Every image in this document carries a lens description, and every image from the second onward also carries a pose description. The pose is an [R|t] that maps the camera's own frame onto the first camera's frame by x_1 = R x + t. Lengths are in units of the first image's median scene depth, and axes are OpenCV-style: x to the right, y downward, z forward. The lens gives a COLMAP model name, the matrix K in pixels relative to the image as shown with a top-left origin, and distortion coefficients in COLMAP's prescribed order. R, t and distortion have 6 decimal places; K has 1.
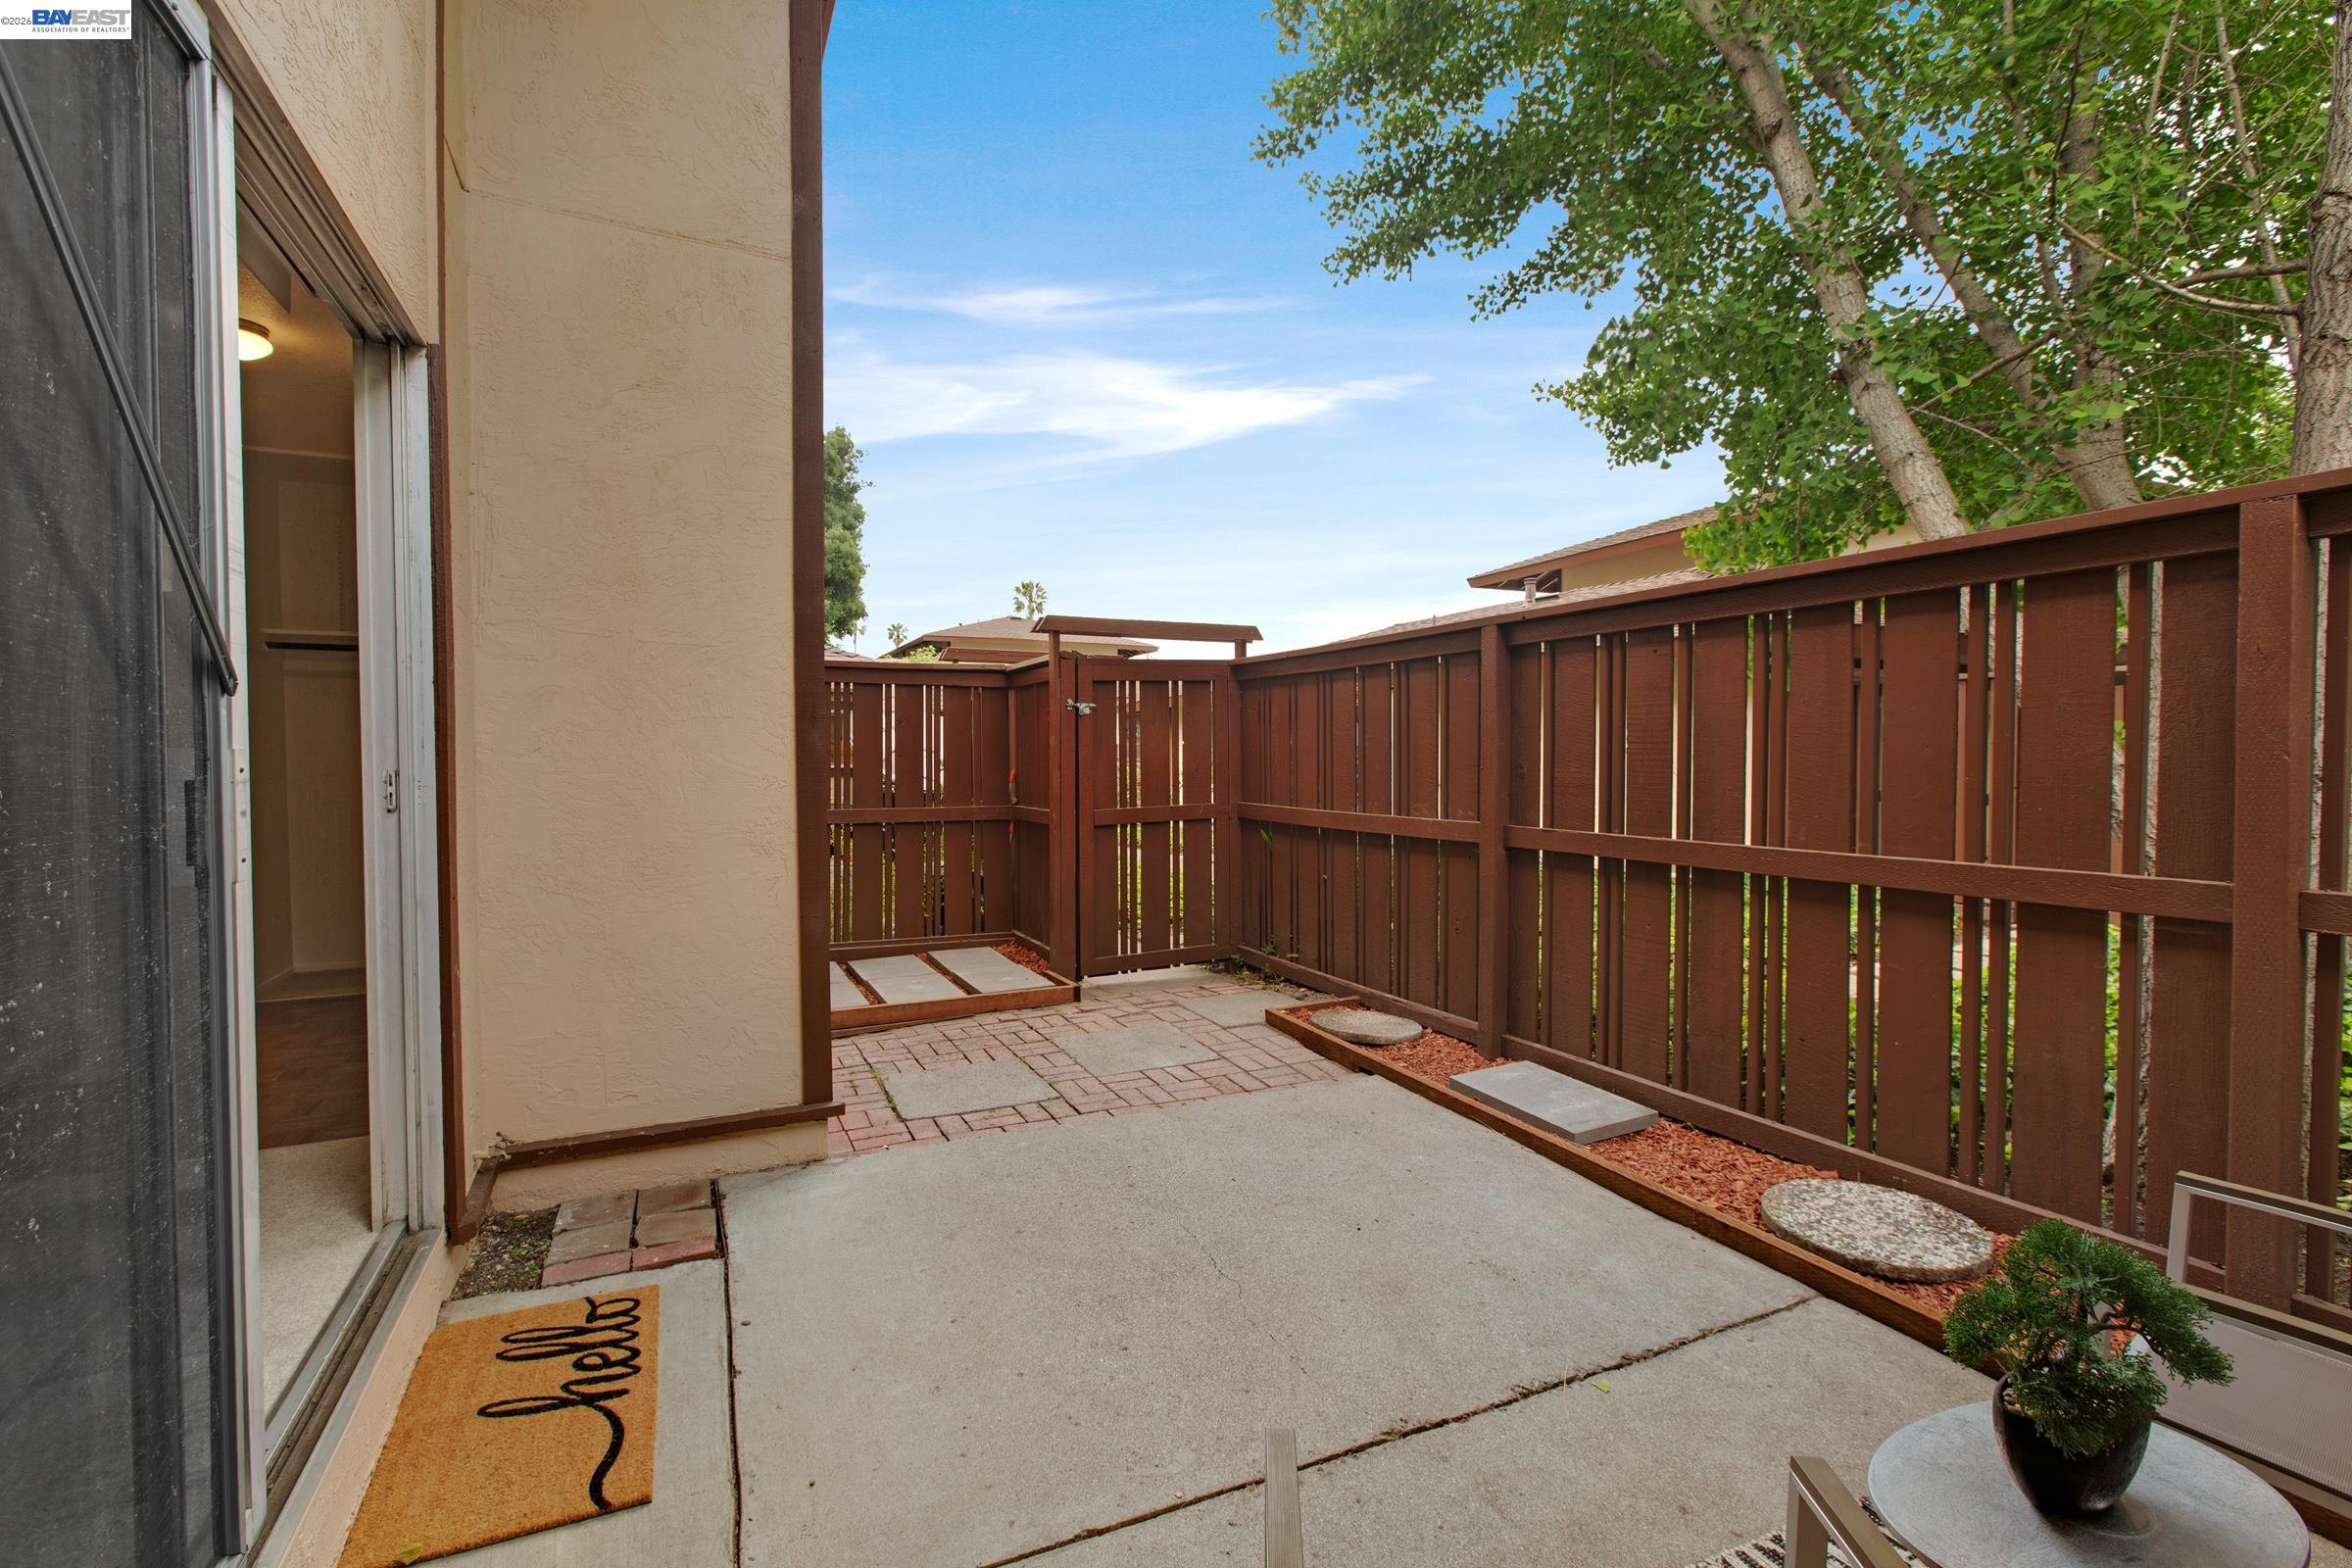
lens RADIAL K [[1037.1, 0, 1166.5], [0, 1037.1, 776.3], [0, 0, 1]] dist [0.000746, -0.001618]
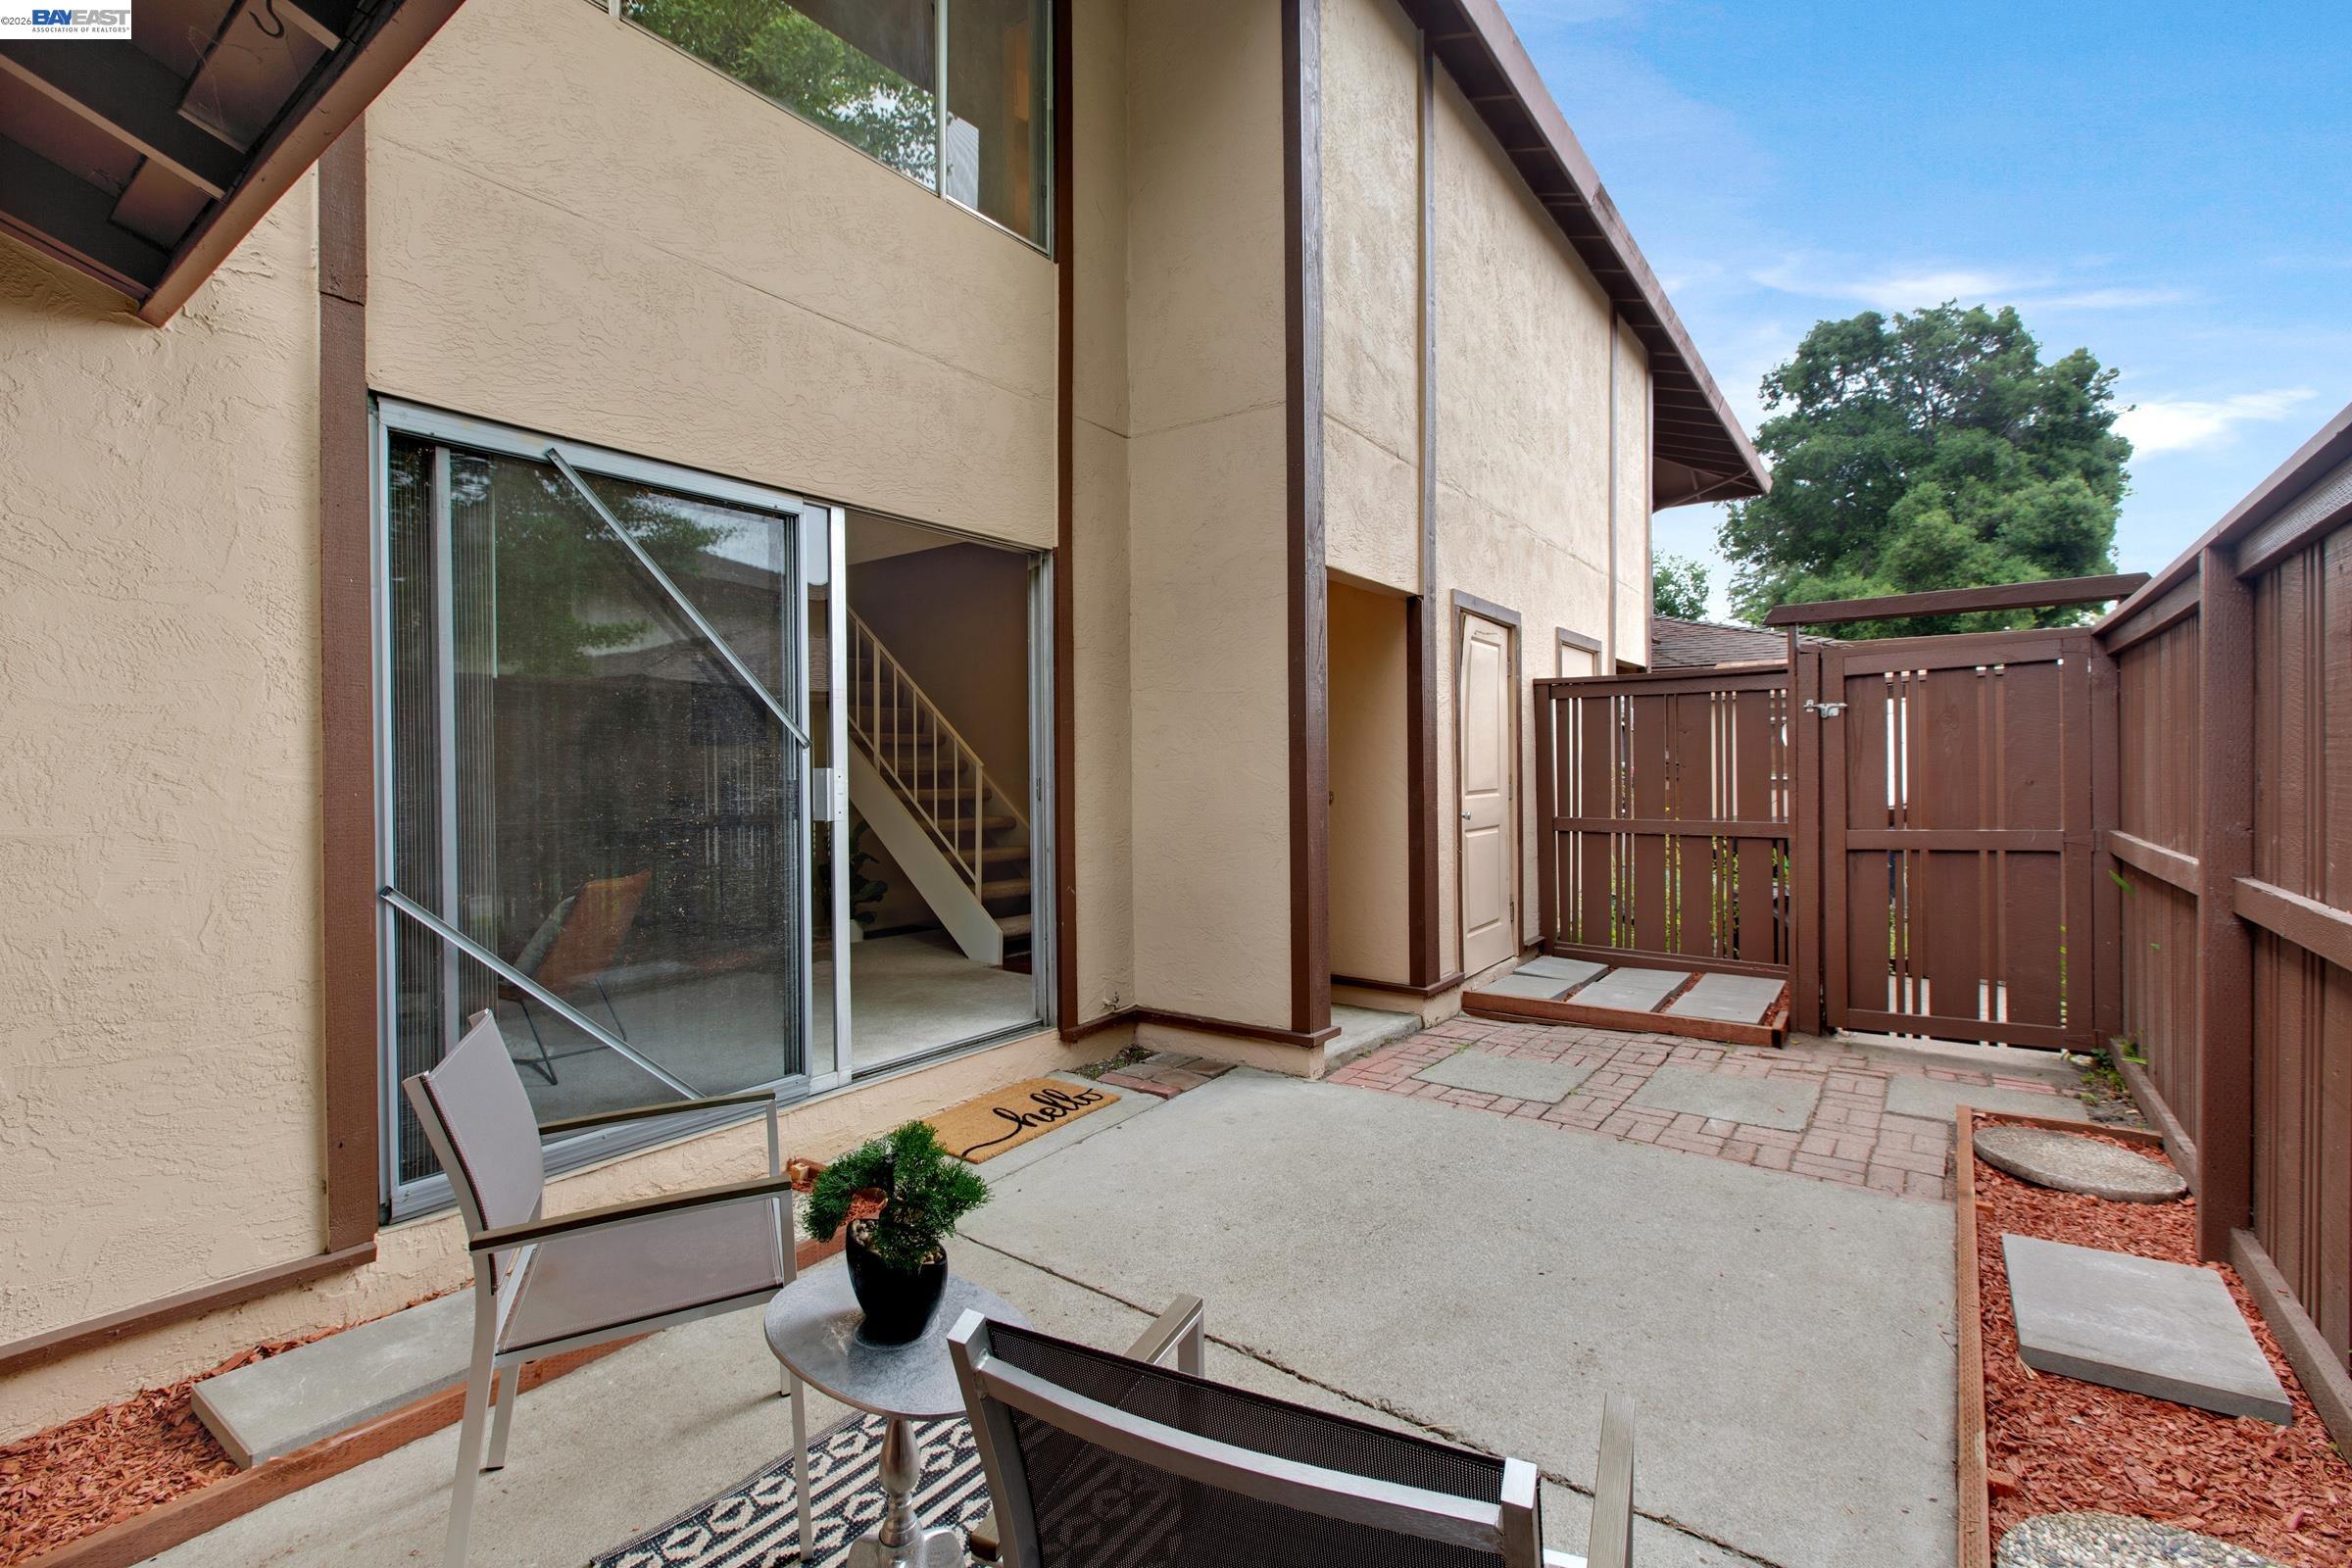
lens RADIAL K [[1037.1, 0, 1166.5], [0, 1037.1, 776.3], [0, 0, 1]] dist [0.000746, -0.001618]
pose [[0.470400, 0.001957, -0.882451, 0.626381], [-0.010751, 0.999936, -0.003513, -0.003468], [0.882388, 0.011140, 0.470391, 0.189067]]
